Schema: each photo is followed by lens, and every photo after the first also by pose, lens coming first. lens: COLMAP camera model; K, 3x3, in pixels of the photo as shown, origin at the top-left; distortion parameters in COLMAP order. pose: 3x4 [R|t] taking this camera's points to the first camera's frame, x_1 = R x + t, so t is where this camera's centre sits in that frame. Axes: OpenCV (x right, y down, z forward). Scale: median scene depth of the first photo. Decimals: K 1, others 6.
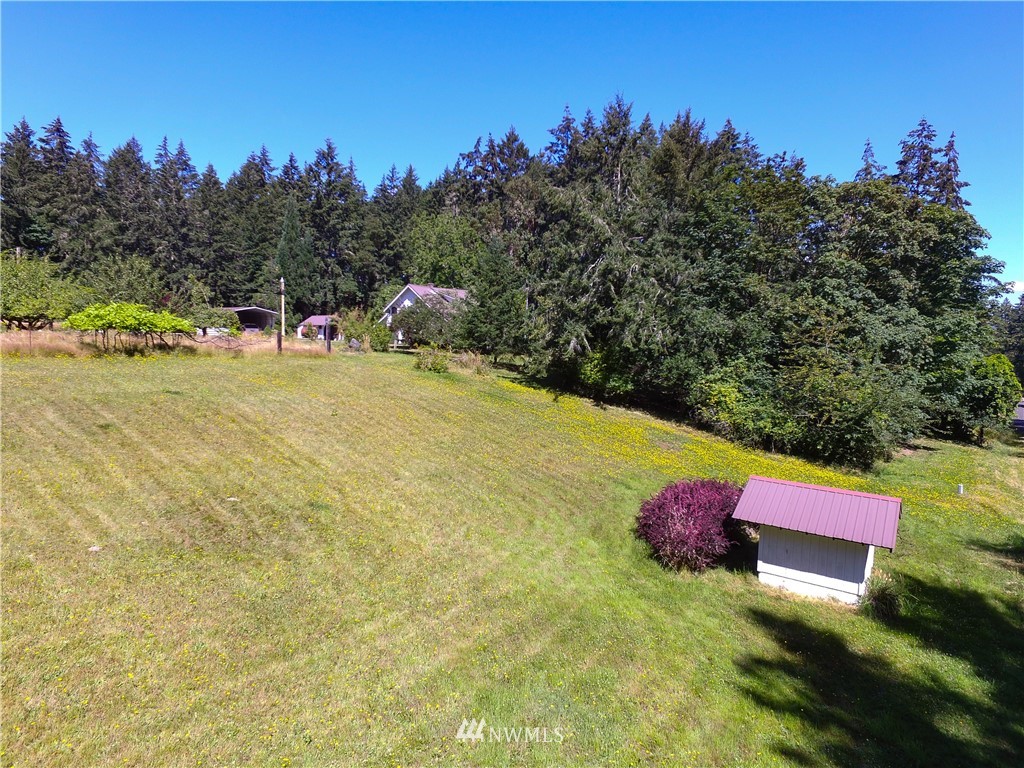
lens RADIAL K [[593.7, 0, 512.4], [0, 593.7, 379.4], [0, 0, 1]] dist [-0.012187, 0.014758]
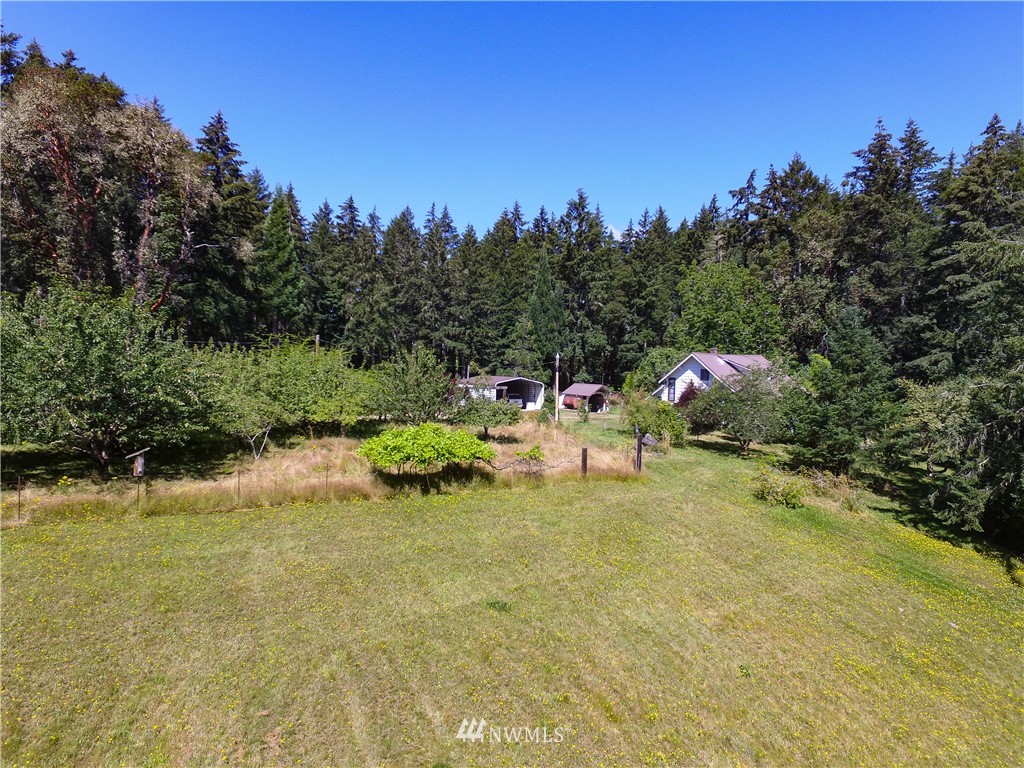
lens RADIAL K [[593.7, 0, 512.4], [0, 593.7, 379.4], [0, 0, 1]] dist [-0.012187, 0.014758]
pose [[0.933706, 0.012345, -0.357828, -0.070899], [-0.032916, 0.998133, -0.051454, -0.044863], [0.356525, 0.059821, 0.932369, 0.079739]]
